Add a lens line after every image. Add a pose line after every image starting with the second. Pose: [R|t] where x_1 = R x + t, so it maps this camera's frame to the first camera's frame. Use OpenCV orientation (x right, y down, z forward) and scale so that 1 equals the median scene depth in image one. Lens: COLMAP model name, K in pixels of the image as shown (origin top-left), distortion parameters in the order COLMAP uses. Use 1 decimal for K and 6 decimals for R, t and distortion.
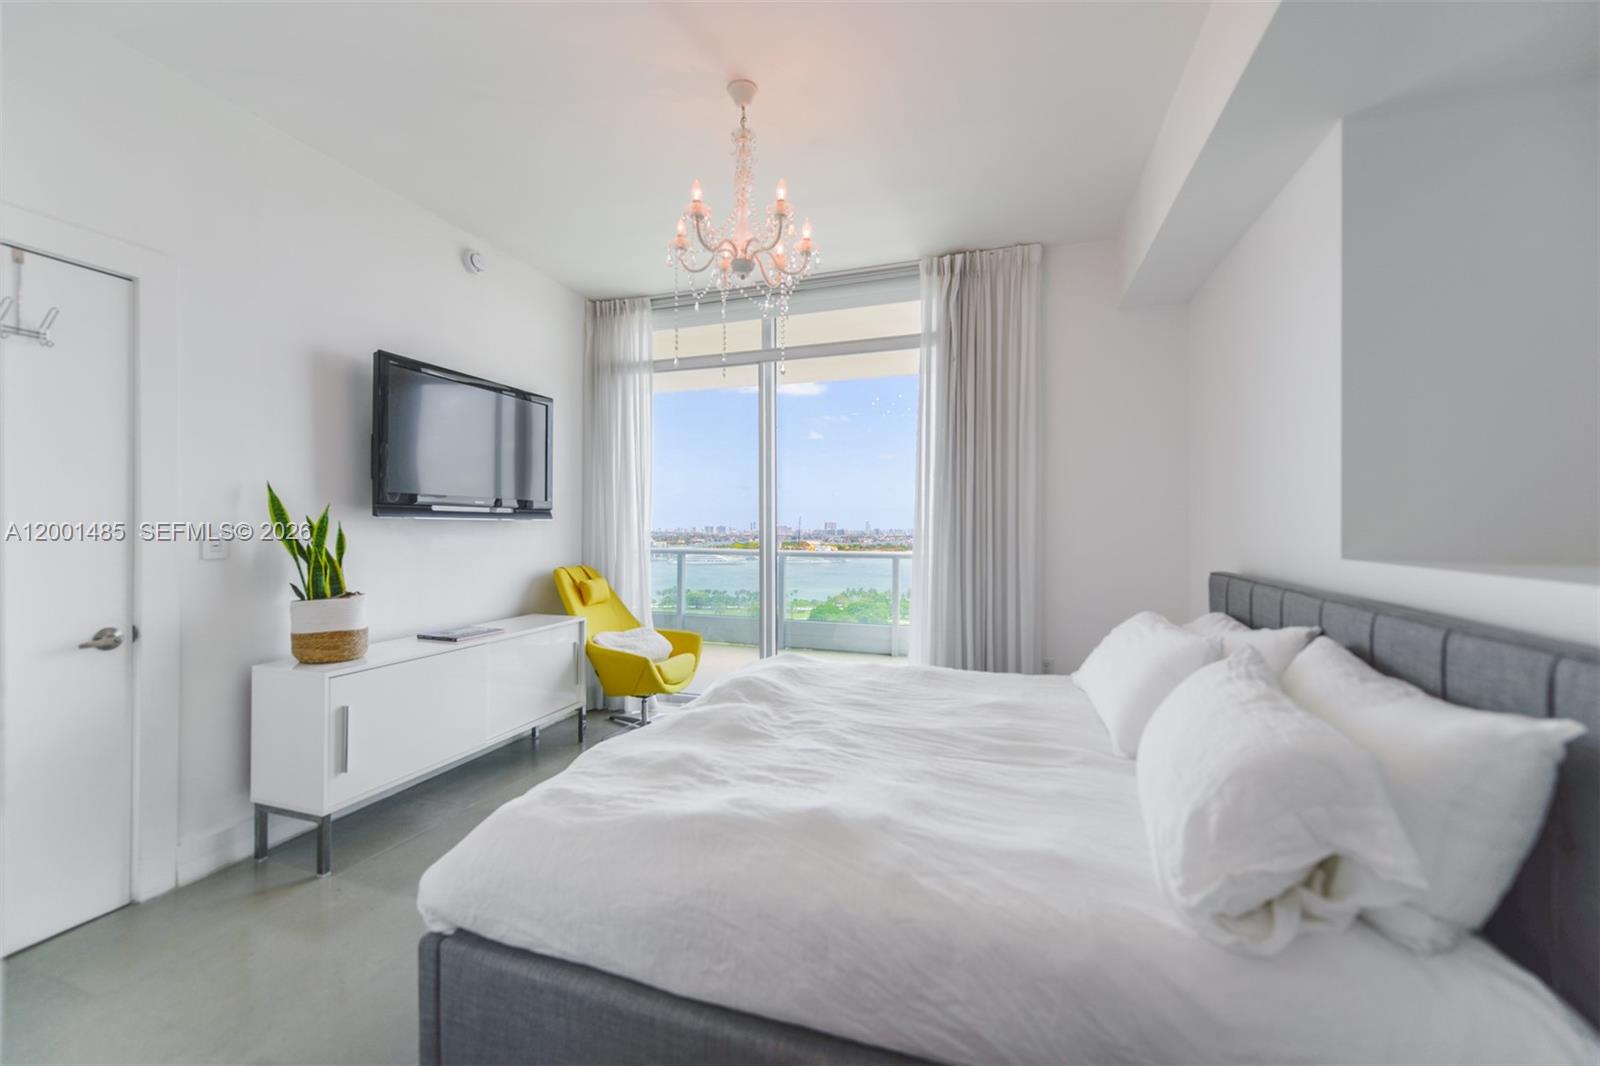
lens RADIAL K [[643.4, 0, 776.8], [0, 643.4, 525.0], [0, 0, 1]] dist [-0.003706, -0.000951]
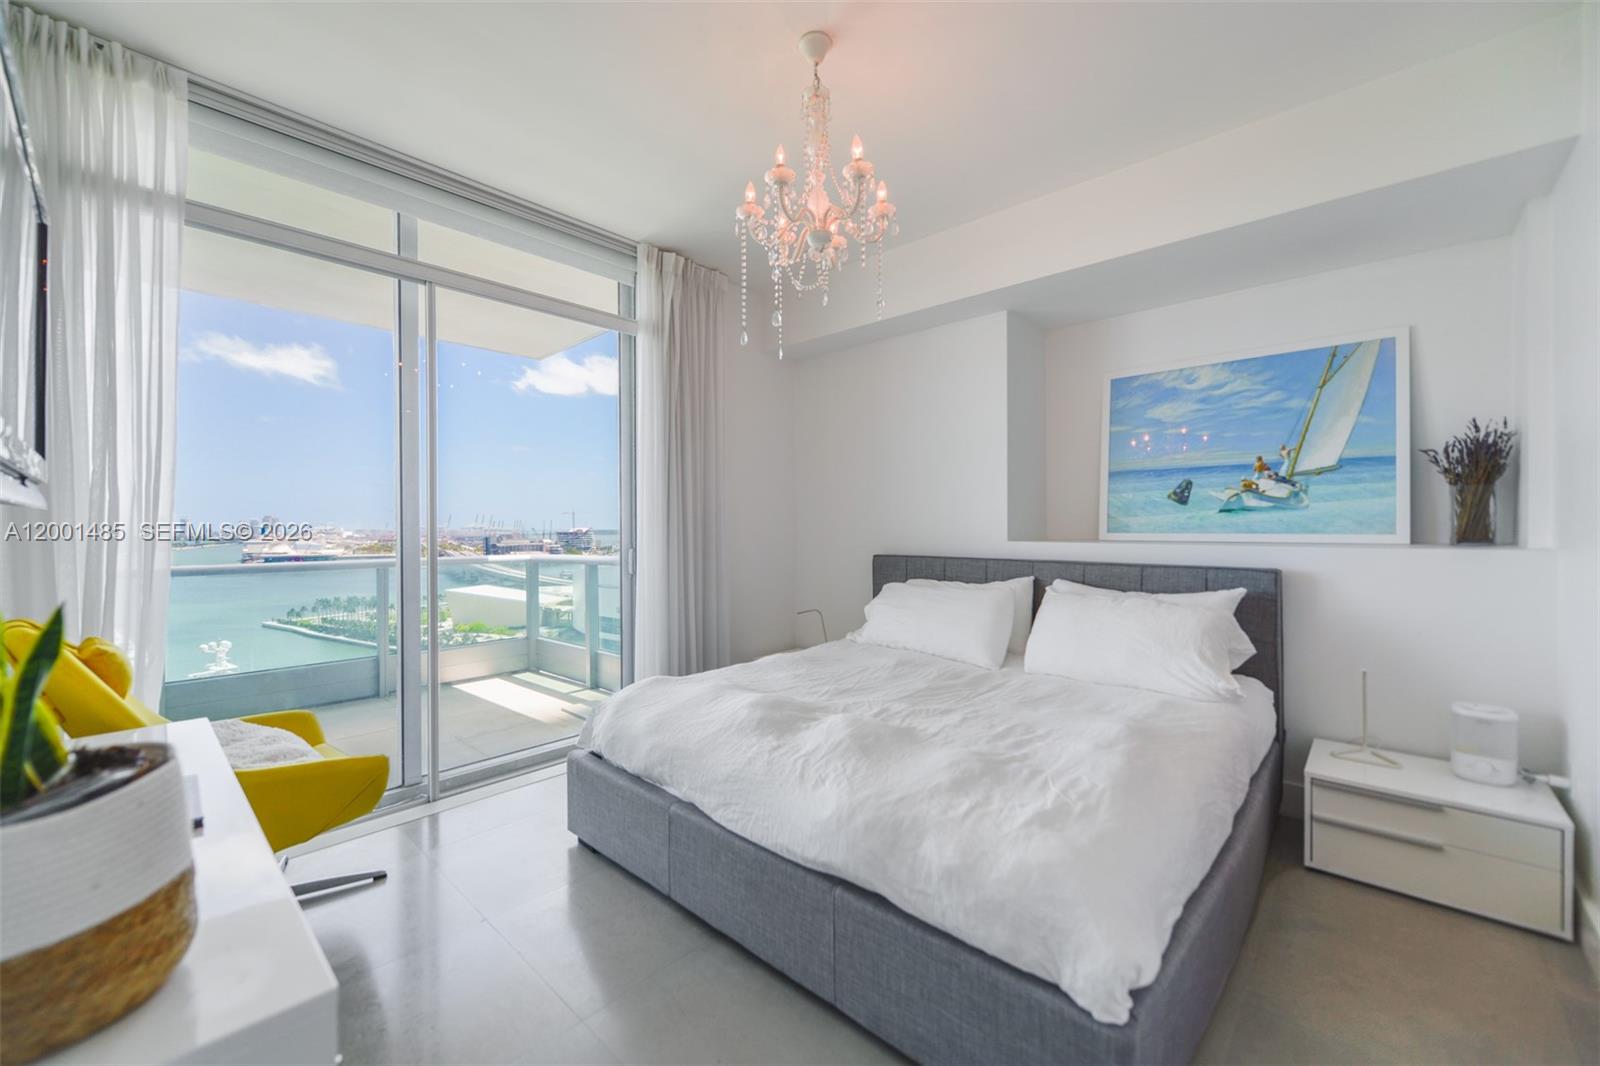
lens RADIAL K [[644.9, 0, 808.4], [0, 644.9, 522.0], [0, 0, 1]] dist [-0.001050, -0.000739]
pose [[0.381074, 0.005185, 0.924530, -0.997197], [-0.000409, 0.999985, -0.005440, 0.005947], [-0.924544, 0.001695, 0.381071, 0.736790]]
